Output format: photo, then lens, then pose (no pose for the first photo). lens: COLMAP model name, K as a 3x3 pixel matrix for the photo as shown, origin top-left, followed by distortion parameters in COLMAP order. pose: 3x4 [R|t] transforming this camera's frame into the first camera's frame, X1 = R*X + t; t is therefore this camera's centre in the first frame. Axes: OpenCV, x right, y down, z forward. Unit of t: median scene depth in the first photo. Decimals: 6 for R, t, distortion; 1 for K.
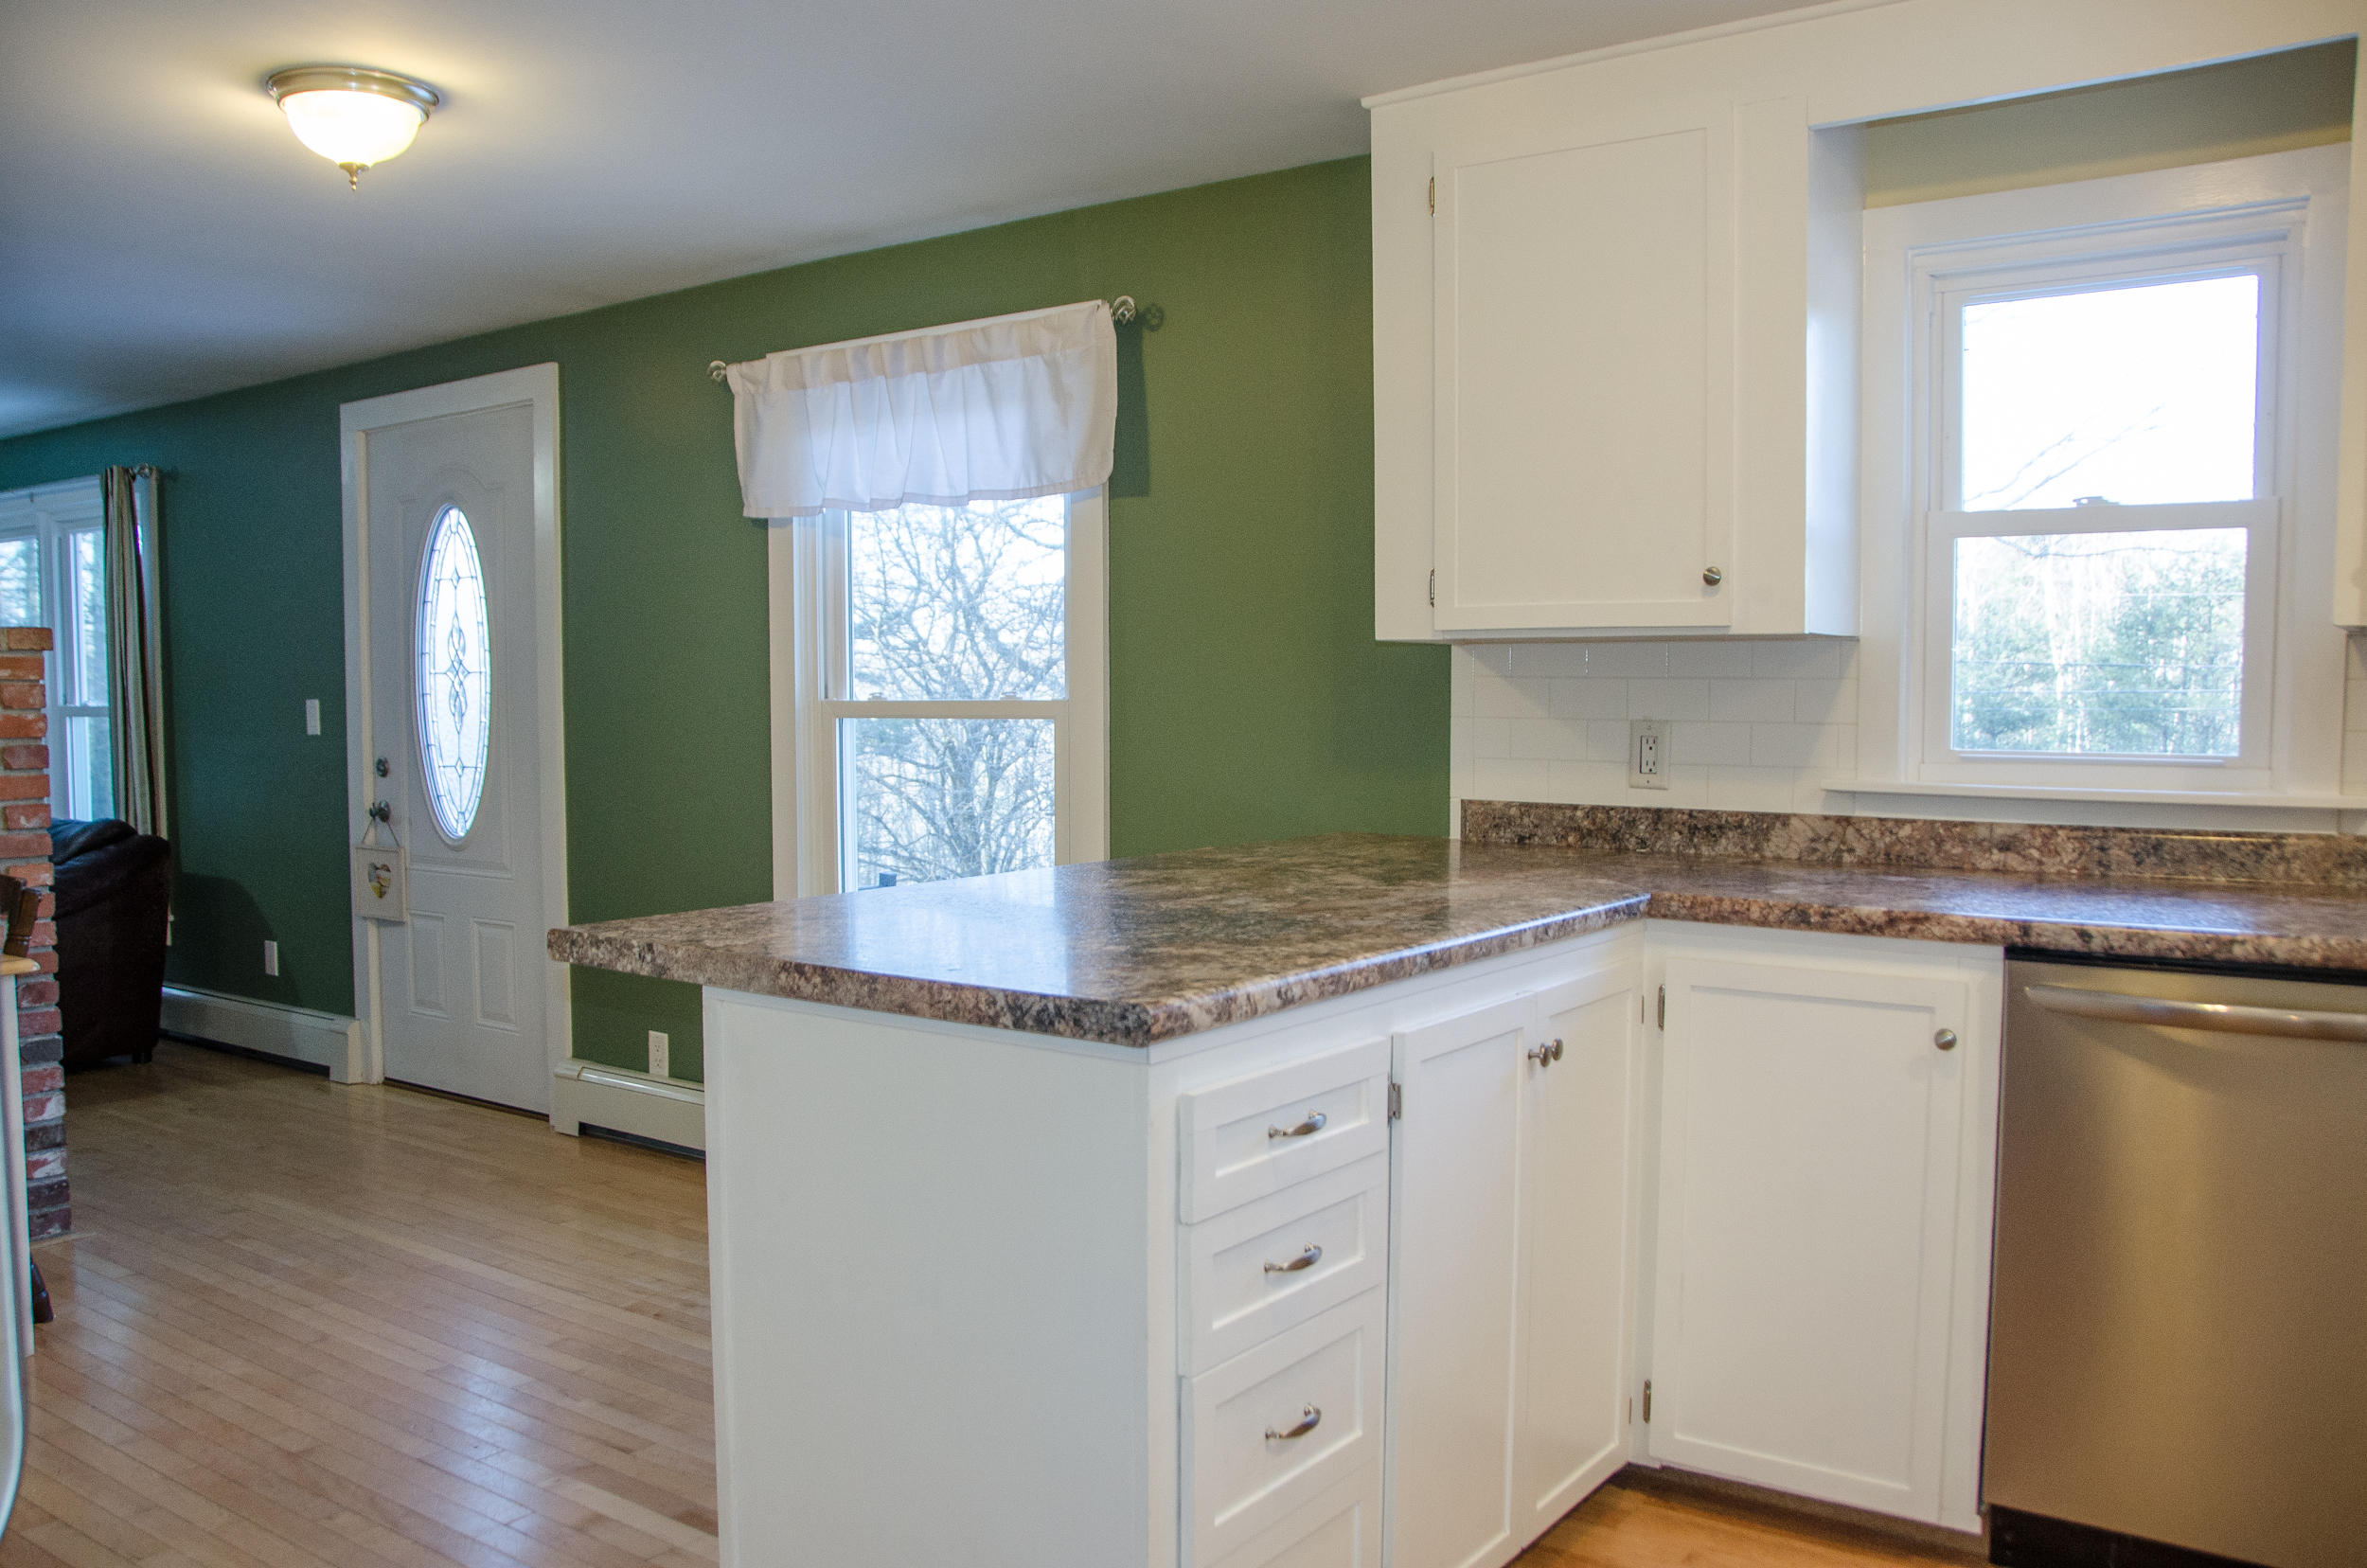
lens RADIAL K [[2043.2, 0, 1175.2], [0, 2043.2, 787.8], [0, 0, 1]] dist [-0.087236, 0.025404]
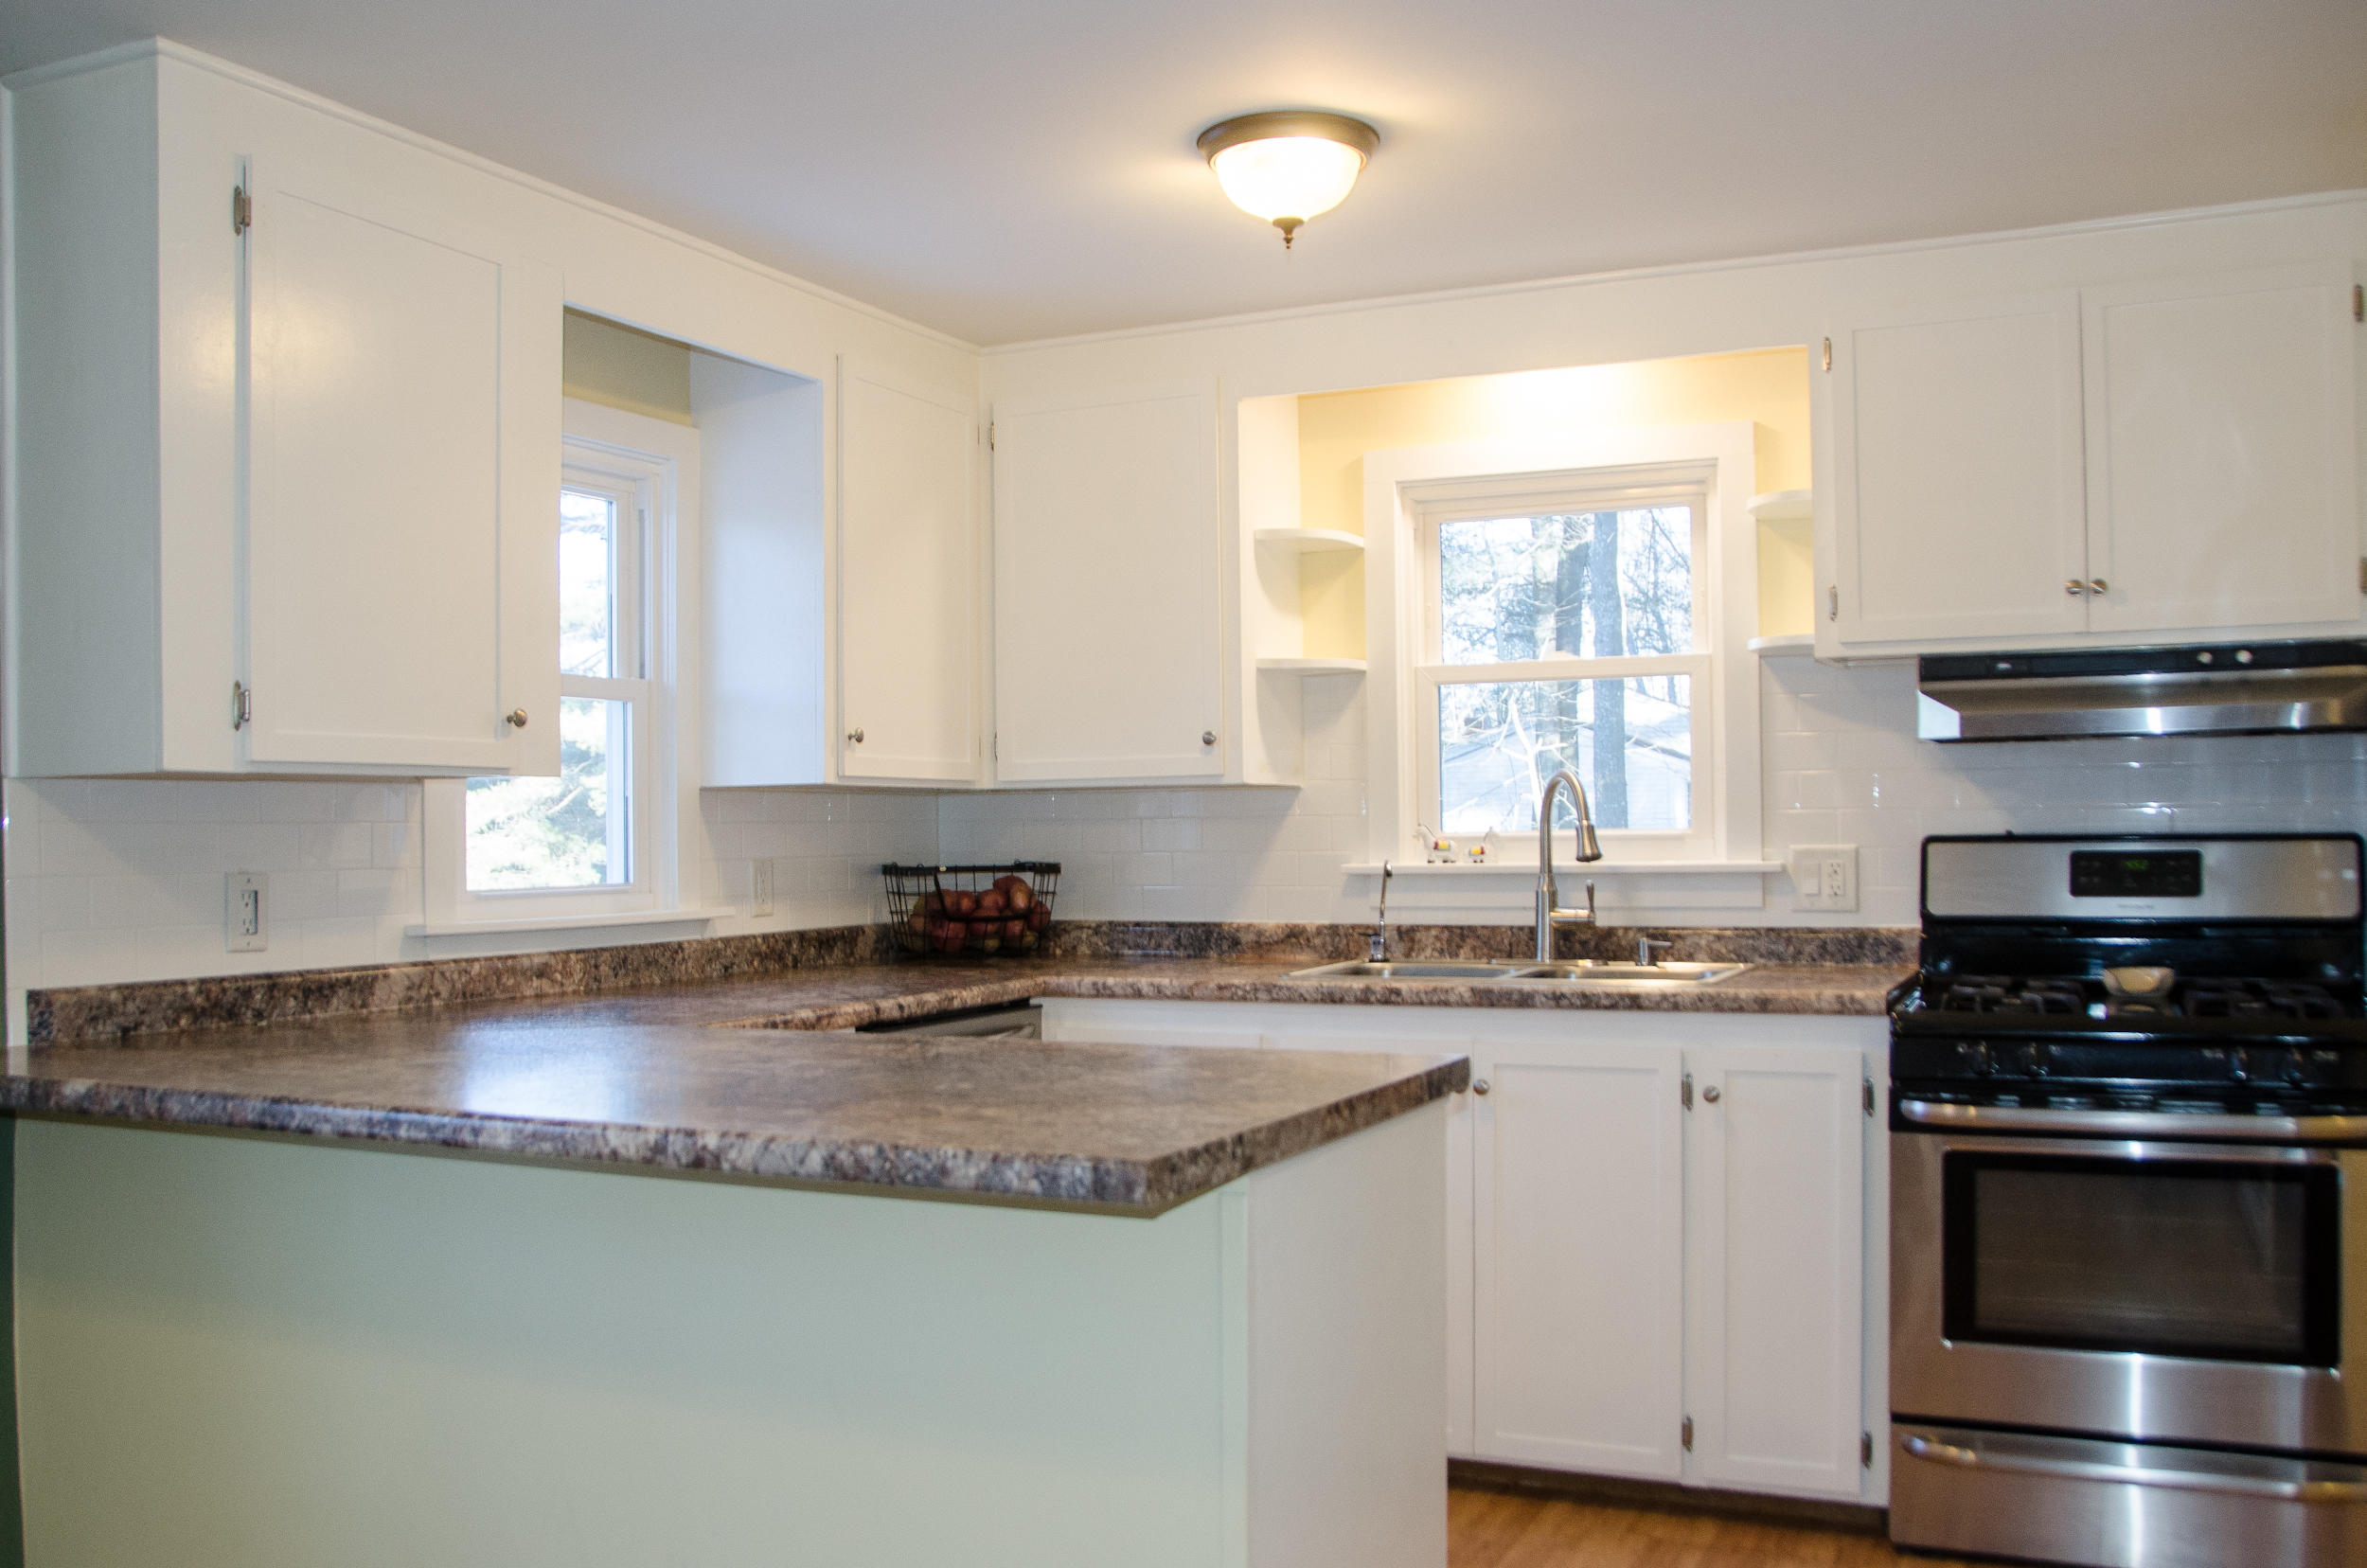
lens RADIAL K [[2100.8, 0, 1174.9], [0, 2100.8, 788.6], [0, 0, 1]] dist [-0.084055, 0.005109]
pose [[-0.209151, 0.021146, 0.977655, -0.727940], [0.061401, 0.998077, -0.008452, -0.038343], [-0.975954, 0.058261, -0.210047, 0.848132]]
